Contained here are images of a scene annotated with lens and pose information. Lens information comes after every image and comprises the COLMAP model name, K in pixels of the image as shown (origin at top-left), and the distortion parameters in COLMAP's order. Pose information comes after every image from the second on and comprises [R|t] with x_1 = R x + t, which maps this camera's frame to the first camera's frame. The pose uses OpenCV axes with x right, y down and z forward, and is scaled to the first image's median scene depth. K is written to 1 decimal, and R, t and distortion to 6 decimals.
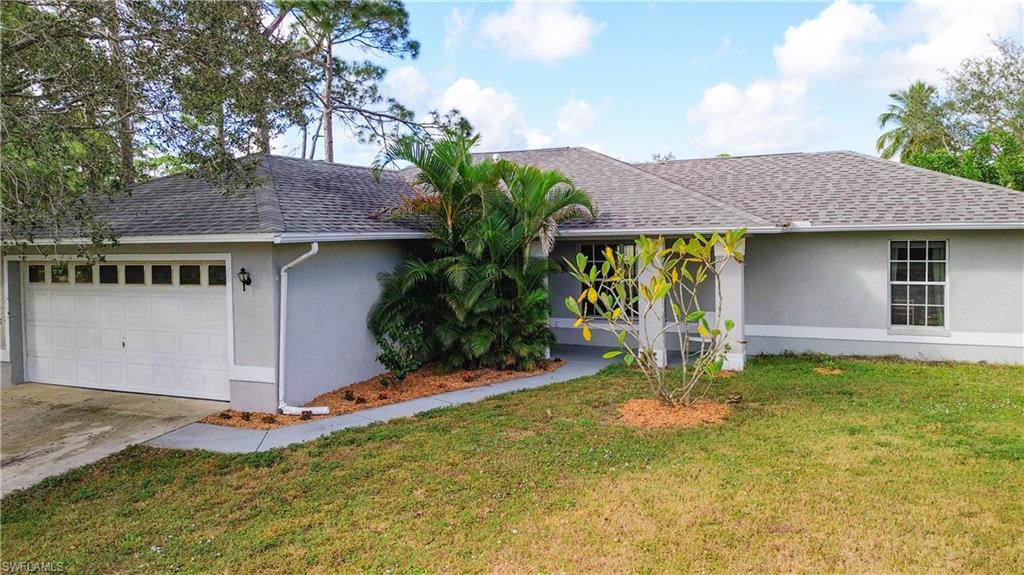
lens RADIAL K [[655.6, 0, 503.3], [0, 655.6, 249.7], [0, 0, 1]] dist [0.004054, -0.006329]
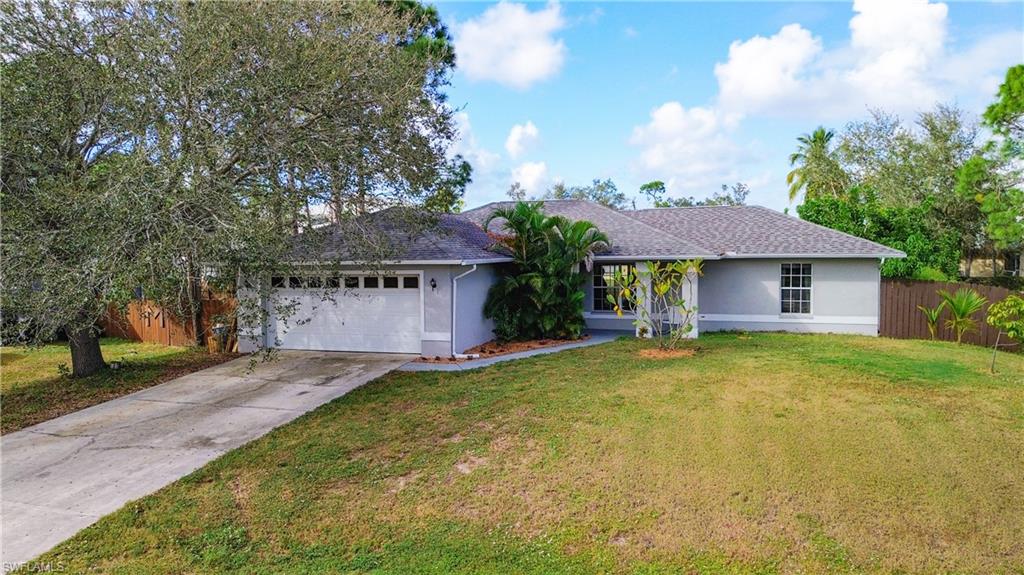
lens RADIAL K [[655.6, 0, 509.7], [0, 655.6, 282.1], [0, 0, 1]] dist [0.004054, -0.006329]
pose [[0.996232, 0.000344, 0.086733, -0.269807], [-0.002368, 0.999727, 0.023236, -0.003571], [-0.086702, -0.023353, 0.995961, -0.657545]]
